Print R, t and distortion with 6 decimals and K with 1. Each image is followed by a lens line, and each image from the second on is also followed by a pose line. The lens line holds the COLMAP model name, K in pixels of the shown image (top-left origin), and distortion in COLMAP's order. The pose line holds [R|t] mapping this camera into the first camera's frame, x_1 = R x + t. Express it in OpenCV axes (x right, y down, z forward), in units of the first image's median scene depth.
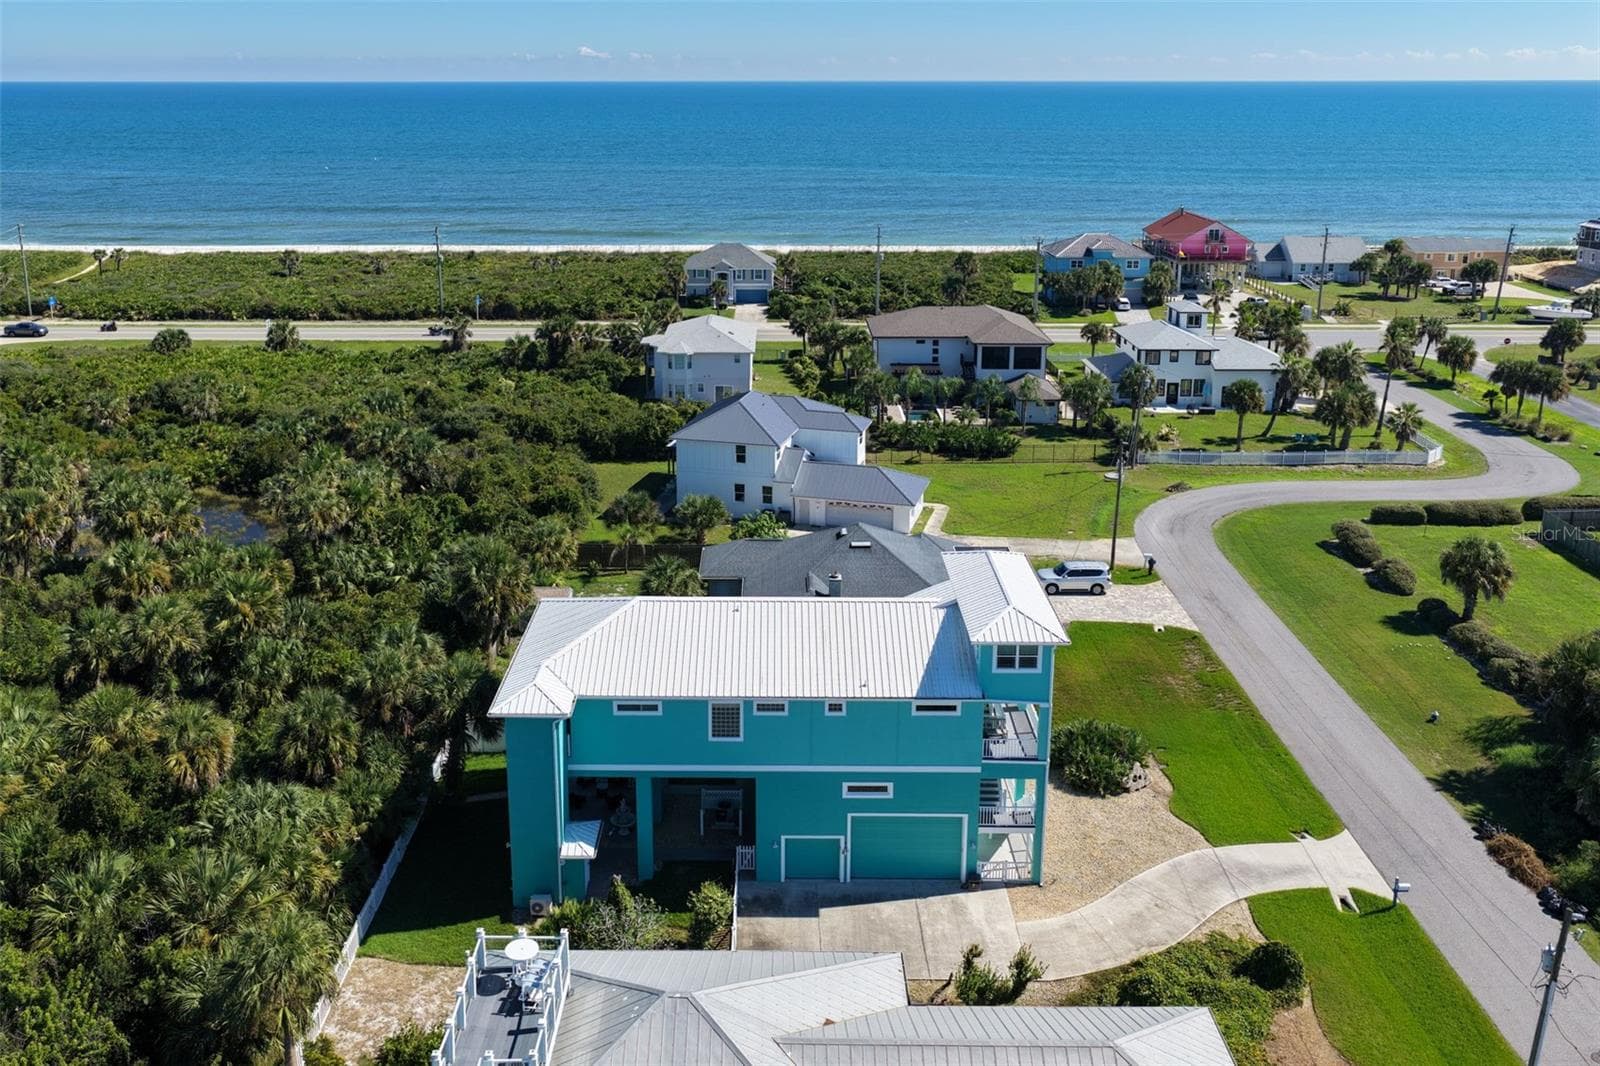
lens RADIAL K [[1367.4, 0, 757.8], [0, 1367.4, 384.4], [0, 0, 1]] dist [-0.002896, 0.004736]
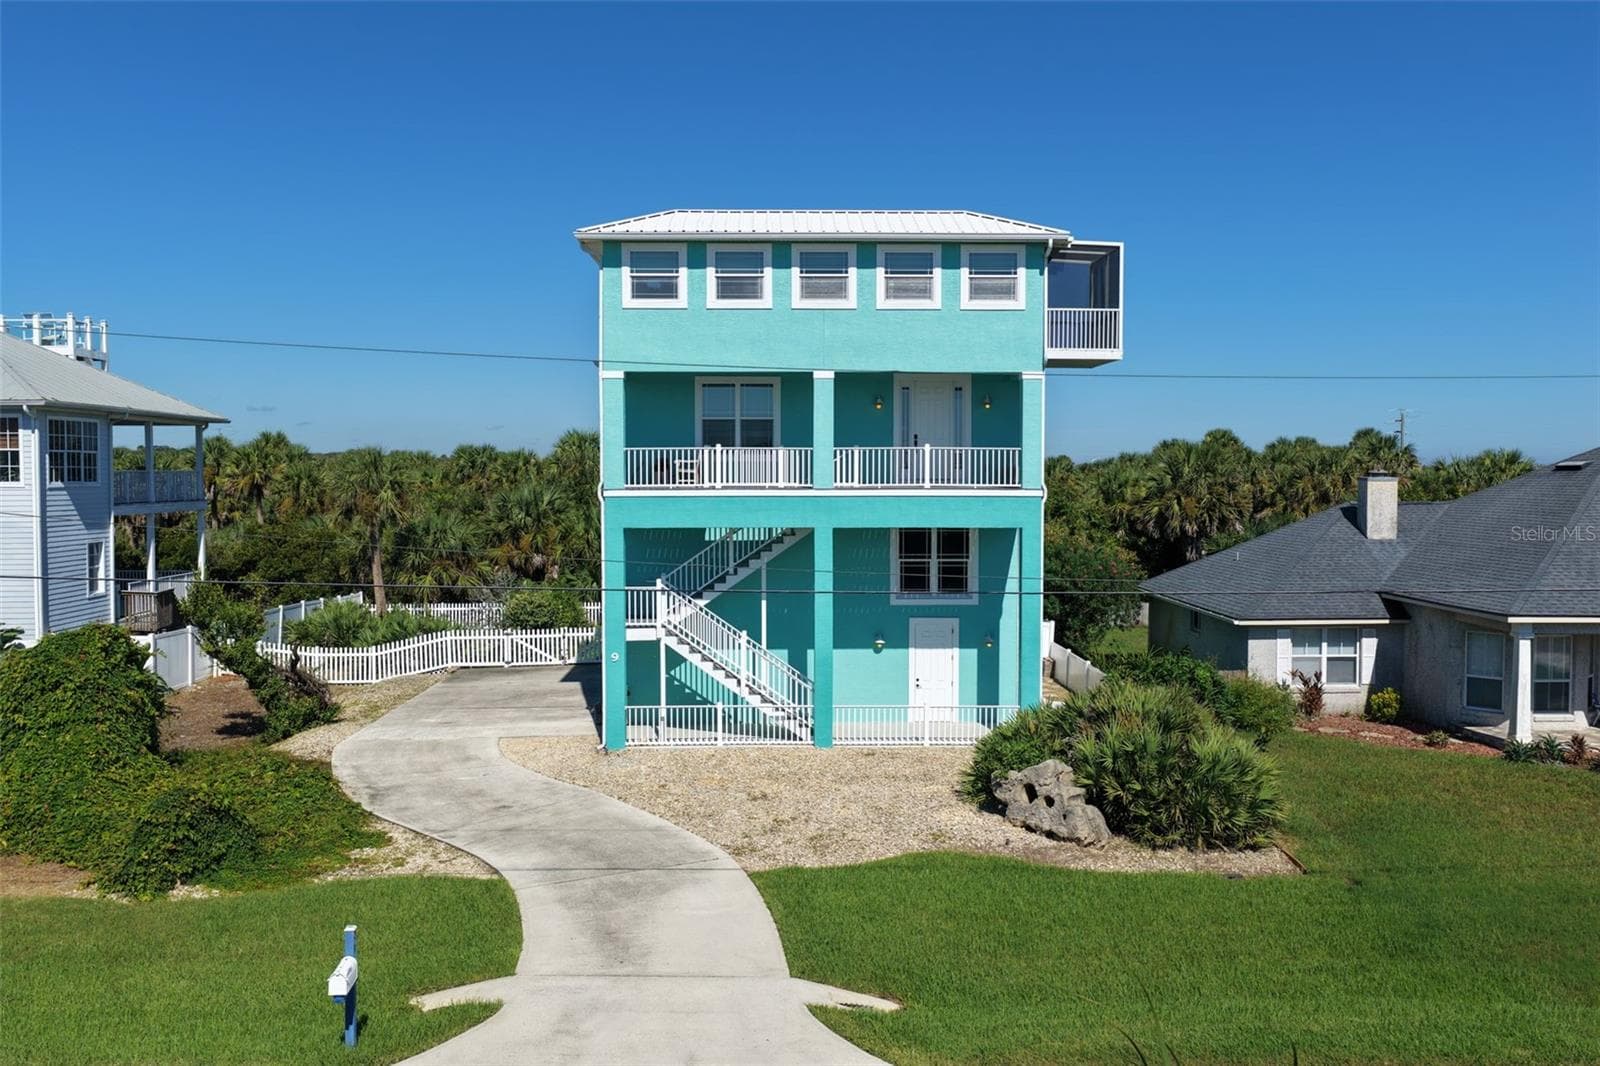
lens RADIAL K [[1326.6, 0, 800.0], [0, 1326.6, 533.0], [0, 0, 1]] dist [-0.003039, 0.011373]
pose [[0.029503, 0.043476, -0.998619, 0.354320], [-0.218087, 0.975264, 0.036016, 0.125114], [0.975483, 0.216723, 0.038255, 0.515653]]
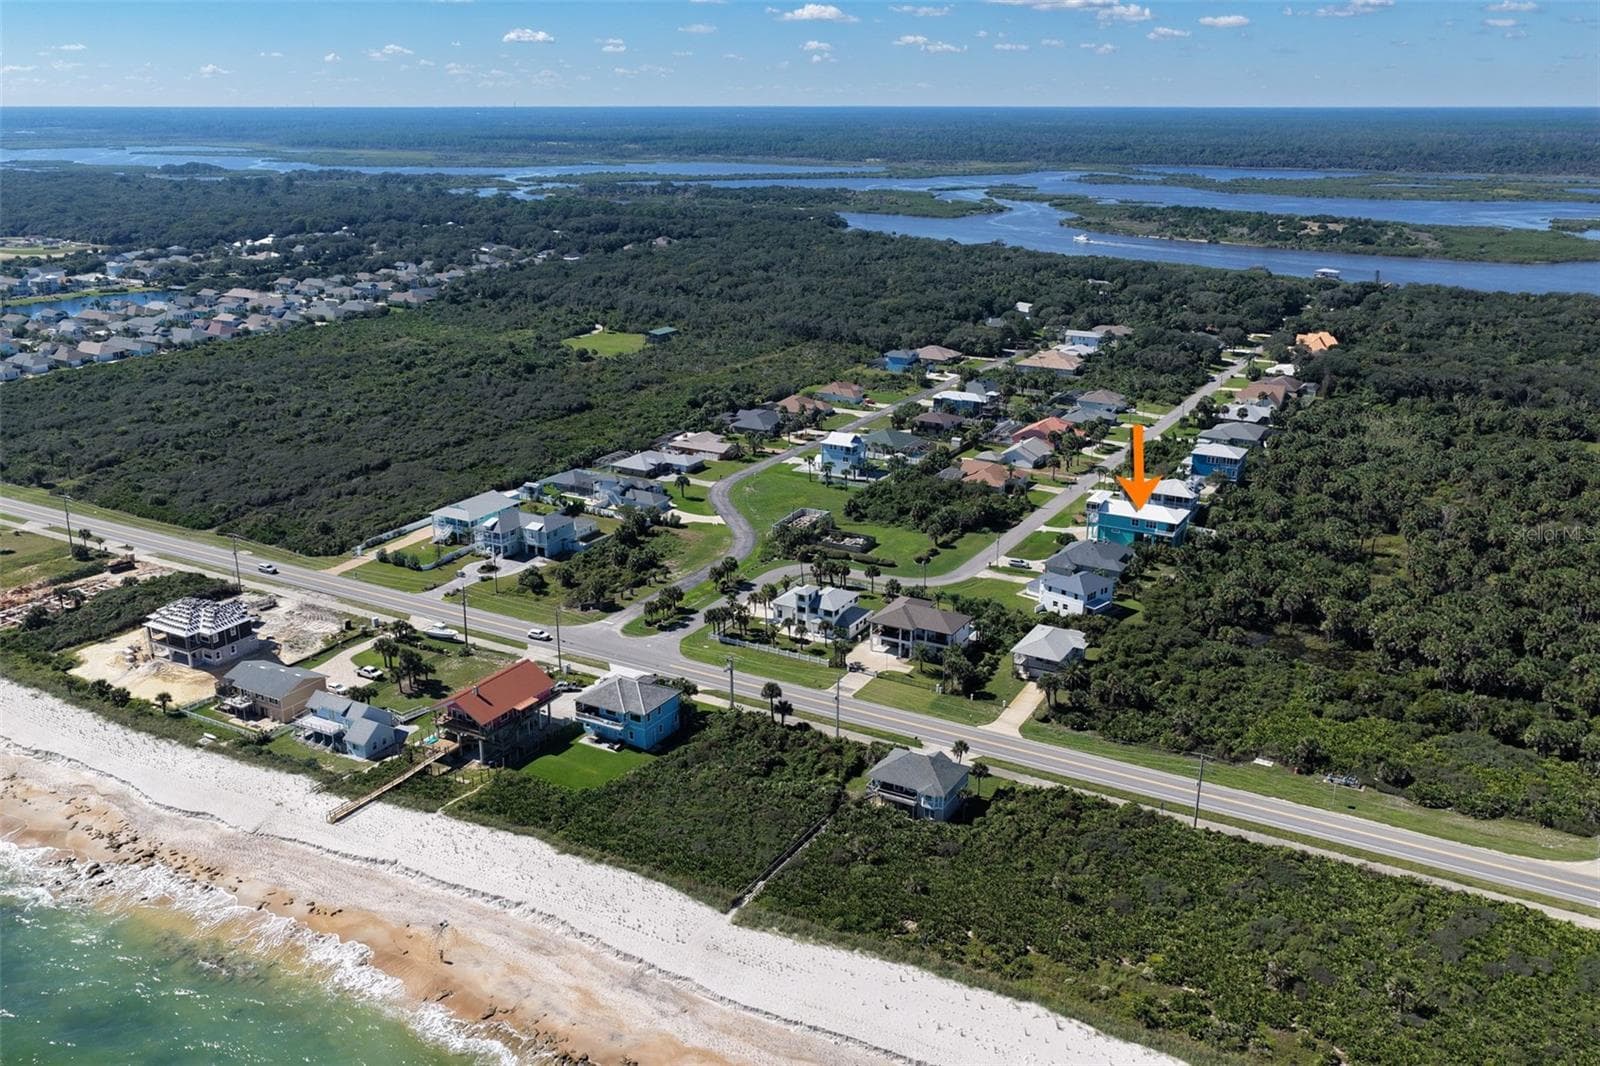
lens RADIAL K [[1326.6, 0, 800.0], [0, 1326.6, 533.0], [0, 0, 1]] dist [-0.003039, 0.011373]
pose [[-0.879511, -0.147720, 0.452372, -0.654377], [0.102602, 0.869381, 0.483373, -1.321054], [-0.464687, 0.471546, -0.749473, 3.037290]]
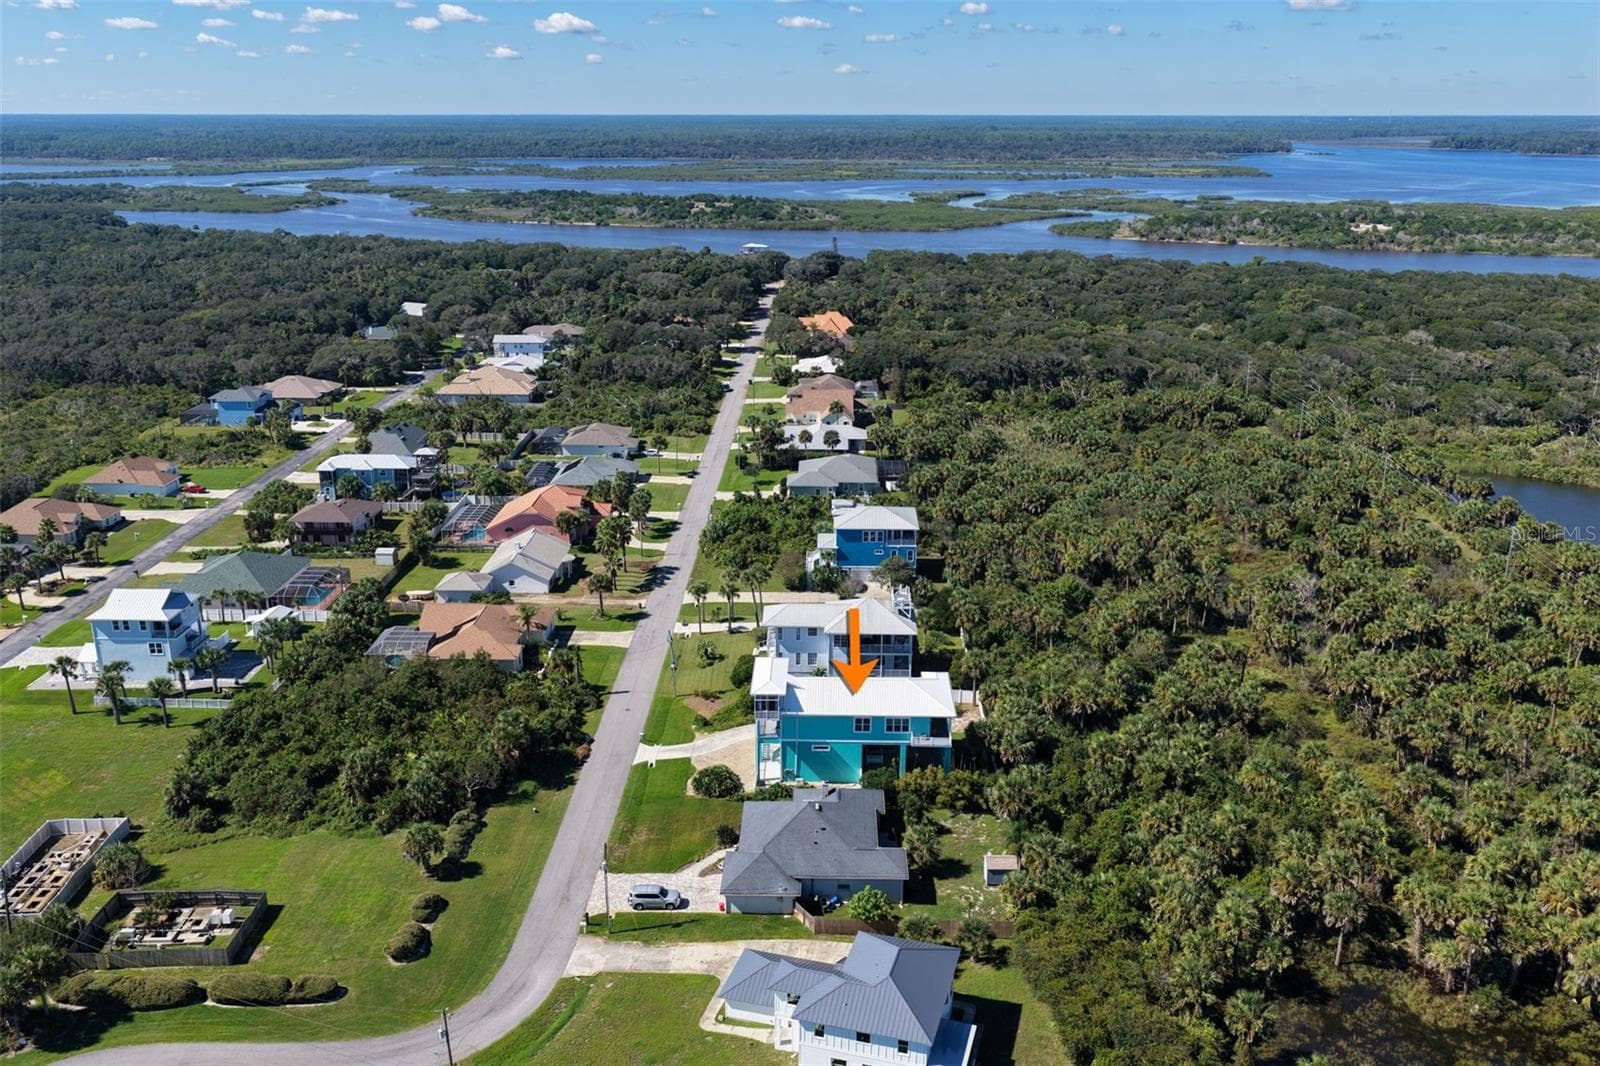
lens RADIAL K [[1326.6, 0, 800.0], [0, 1326.6, 533.0], [0, 0, 1]] dist [-0.003039, 0.011373]
pose [[-0.999981, -0.002251, 0.005721, 0.055784], [0.000927, 0.864682, 0.502319, -0.713867], [-0.006077, 0.502315, -0.864663, 1.601012]]
